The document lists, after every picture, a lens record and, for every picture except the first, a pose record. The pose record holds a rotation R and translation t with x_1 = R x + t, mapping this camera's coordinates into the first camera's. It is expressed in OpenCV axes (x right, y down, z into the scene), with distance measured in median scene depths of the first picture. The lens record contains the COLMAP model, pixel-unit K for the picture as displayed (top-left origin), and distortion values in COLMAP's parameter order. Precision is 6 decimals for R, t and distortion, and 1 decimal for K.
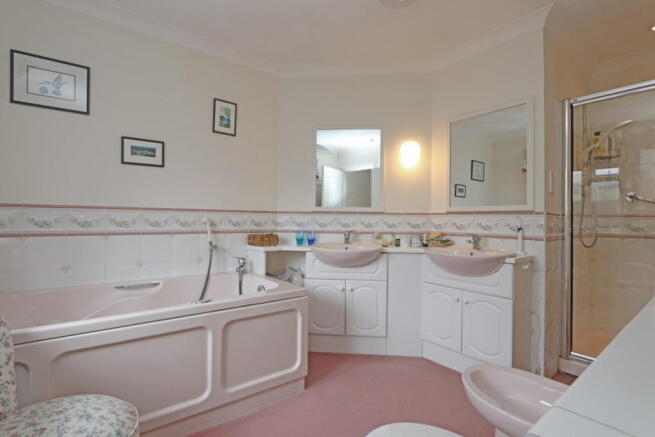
lens RADIAL K [[309.7, 0, 325.0], [0, 309.7, 217.5], [0, 0, 1]] dist [-0.016363, 0.001474]
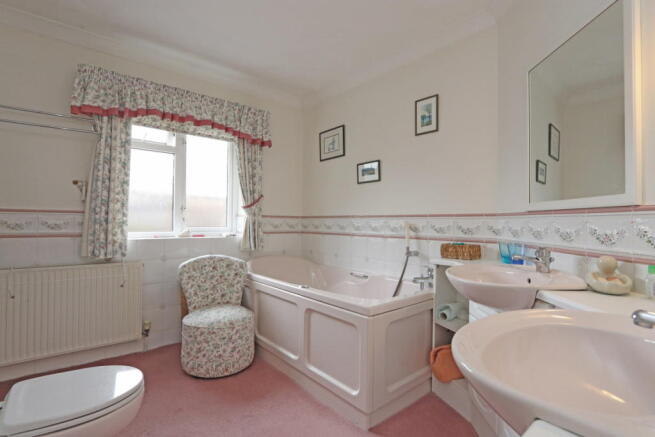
lens RADIAL K [[309.7, 0, 325.4], [0, 309.7, 219.9], [0, 0, 1]] dist [-0.016363, 0.001474]
pose [[0.047929, -0.022334, -0.998601, 0.606650], [-0.004100, 0.999737, -0.022557, 0.013744], [0.998842, 0.005175, 0.047824, 0.676703]]
